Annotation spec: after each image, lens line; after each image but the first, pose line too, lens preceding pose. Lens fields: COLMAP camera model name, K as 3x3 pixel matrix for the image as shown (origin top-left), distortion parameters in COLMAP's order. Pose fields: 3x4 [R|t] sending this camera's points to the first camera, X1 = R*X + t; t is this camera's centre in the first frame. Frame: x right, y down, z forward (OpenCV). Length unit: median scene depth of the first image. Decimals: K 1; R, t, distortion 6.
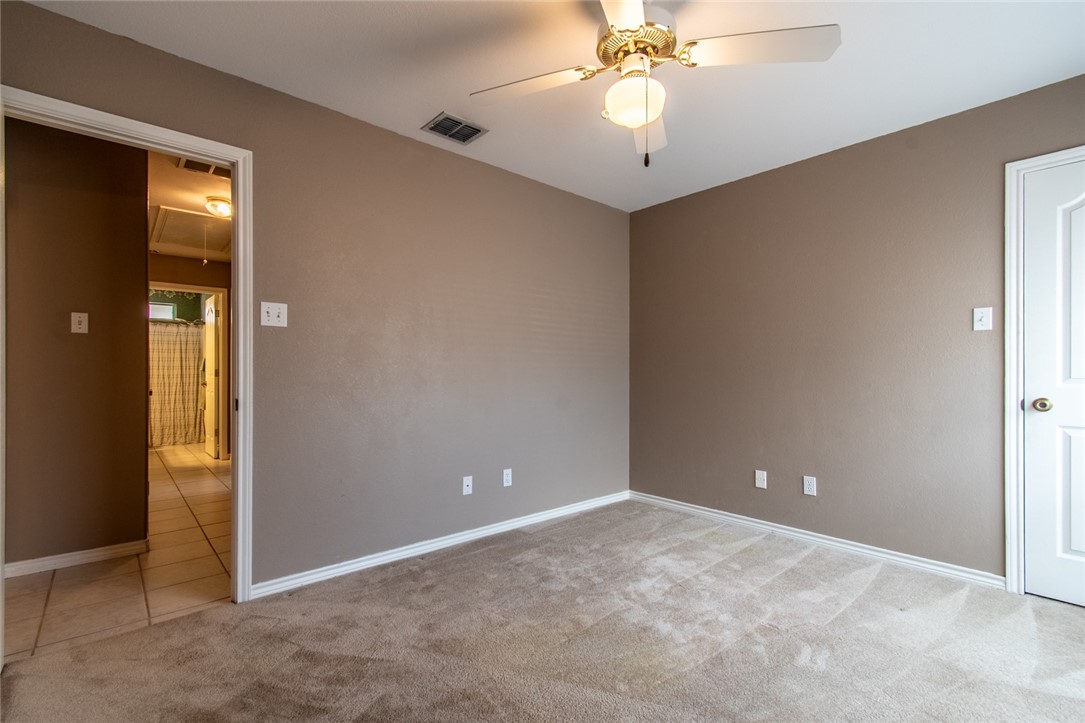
lens RADIAL K [[484.7, 0, 537.2], [0, 484.7, 368.2], [0, 0, 1]] dist [0.002957, -0.000381]
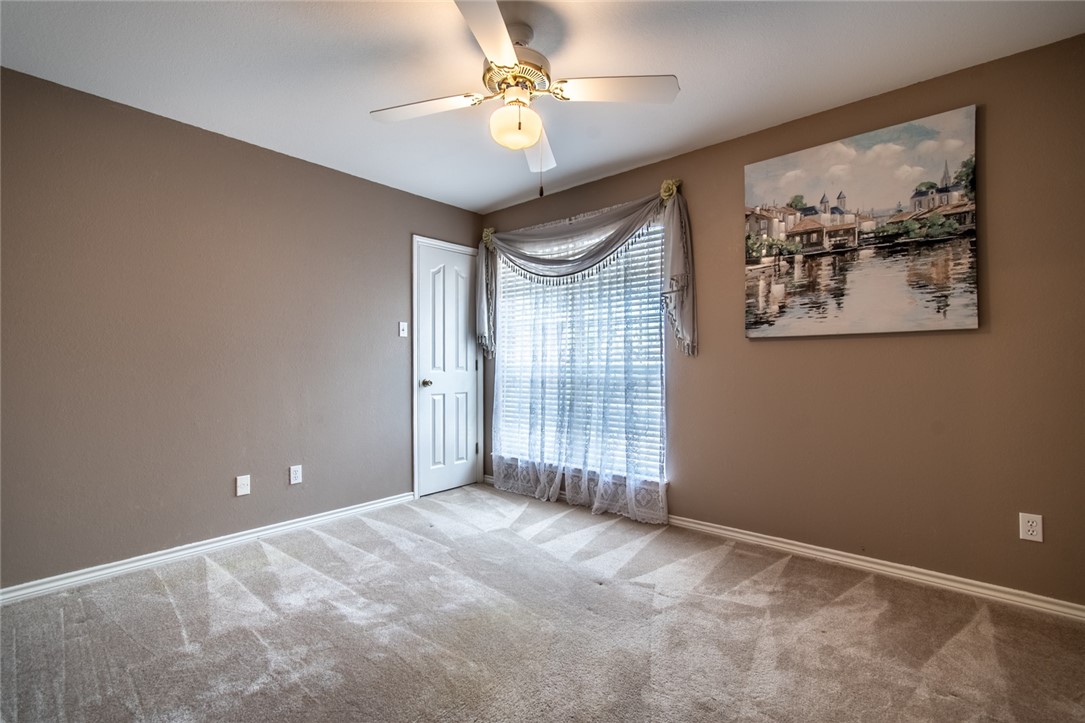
lens RADIAL K [[484.7, 0, 536.4], [0, 484.7, 360.8], [0, 0, 1]] dist [0.002957, -0.000381]
pose [[-0.130245, 0.007868, 0.991451, -0.614003], [-0.001355, 0.999966, -0.008114, 0.009059], [-0.991481, -0.002400, -0.130230, 0.728255]]
